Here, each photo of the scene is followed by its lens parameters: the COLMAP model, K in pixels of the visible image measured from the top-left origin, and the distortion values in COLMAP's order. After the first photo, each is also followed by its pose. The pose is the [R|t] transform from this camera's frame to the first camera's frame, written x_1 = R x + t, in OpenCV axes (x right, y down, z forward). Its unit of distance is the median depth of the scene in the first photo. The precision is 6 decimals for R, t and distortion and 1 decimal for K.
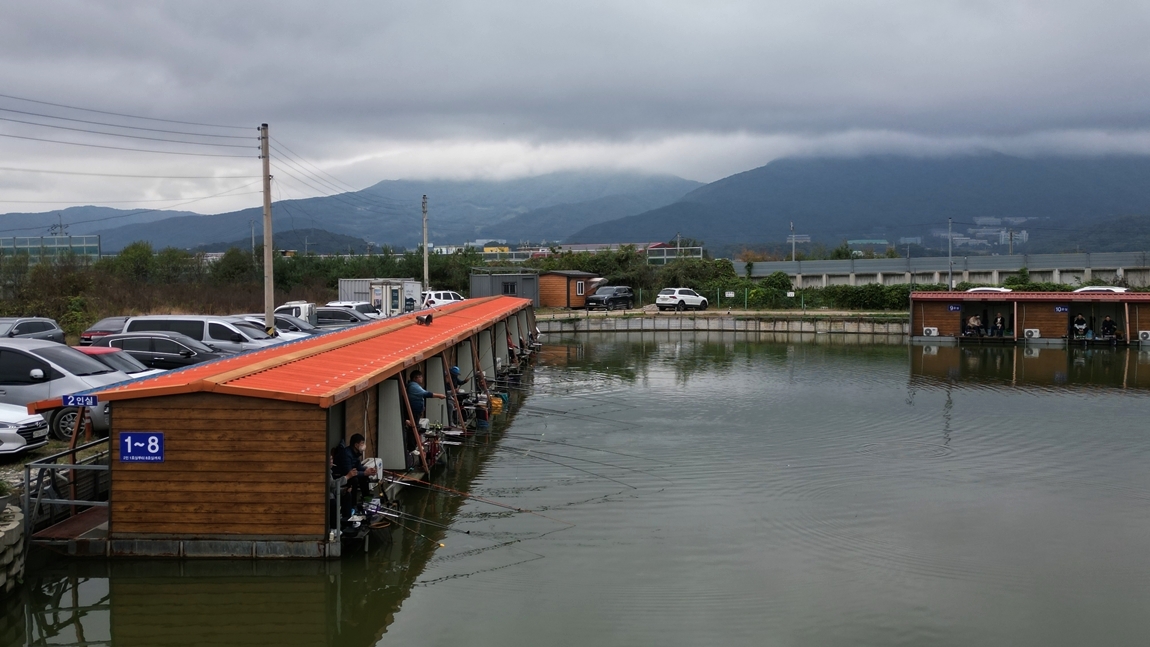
lens RADIAL K [[995.7, 0, 573.6], [0, 995.7, 327.5], [0, 0, 1]] dist [0.012690, -0.000205]
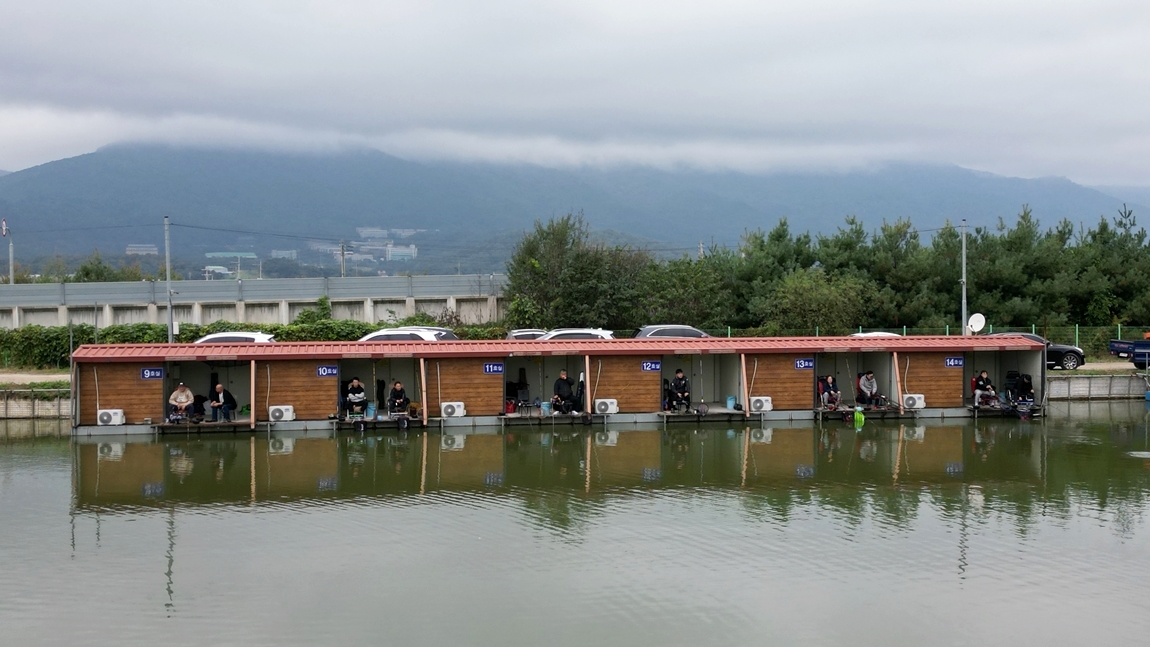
lens RADIAL K [[995.7, 0, 575.2], [0, 995.7, 320.0], [0, 0, 1]] dist [0.012690, -0.000205]
pose [[0.872482, -0.018111, 0.488310, 0.292538], [0.028439, 0.999501, -0.013743, -0.032620], [-0.487817, 0.025878, 0.872562, 0.361711]]
